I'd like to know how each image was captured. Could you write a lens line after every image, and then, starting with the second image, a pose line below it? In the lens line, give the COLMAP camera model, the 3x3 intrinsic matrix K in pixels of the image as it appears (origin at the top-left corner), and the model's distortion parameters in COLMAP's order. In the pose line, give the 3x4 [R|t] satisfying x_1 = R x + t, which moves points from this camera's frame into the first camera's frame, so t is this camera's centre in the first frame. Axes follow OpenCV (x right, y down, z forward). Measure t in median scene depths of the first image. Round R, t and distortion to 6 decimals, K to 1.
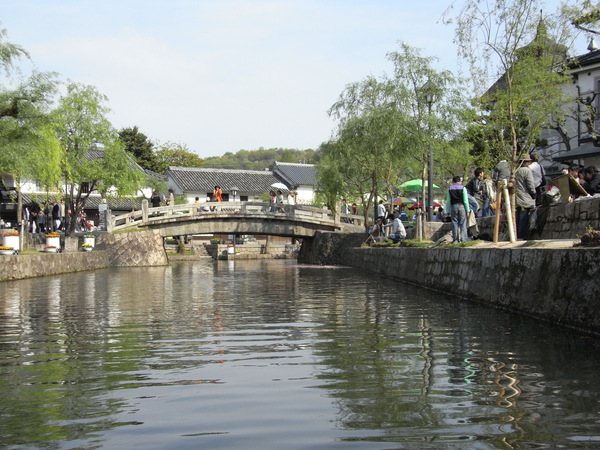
lens RADIAL K [[858.3, 0, 300.0], [0, 858.3, 225.0], [0, 0, 1]] dist [-0.015220, 1.080442]
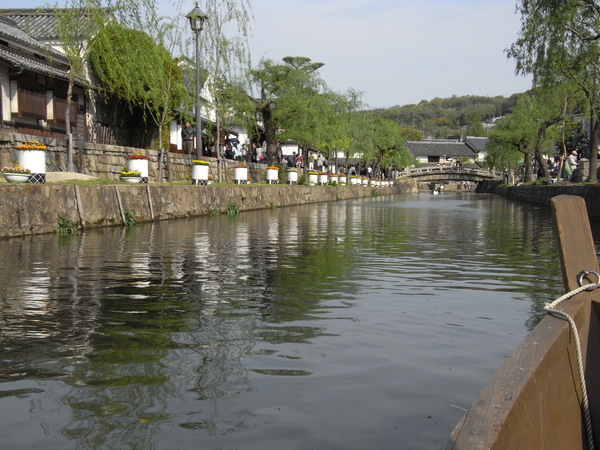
lens RADIAL K [[858.3, 0, 300.0], [0, 858.3, 225.0], [0, 0, 1]] dist [-0.015220, 1.080442]
pose [[0.976135, 0.020808, -0.216167, 0.036265], [-0.005261, 0.997373, 0.072248, -0.031411], [0.217102, -0.069387, 0.973680, -1.255065]]
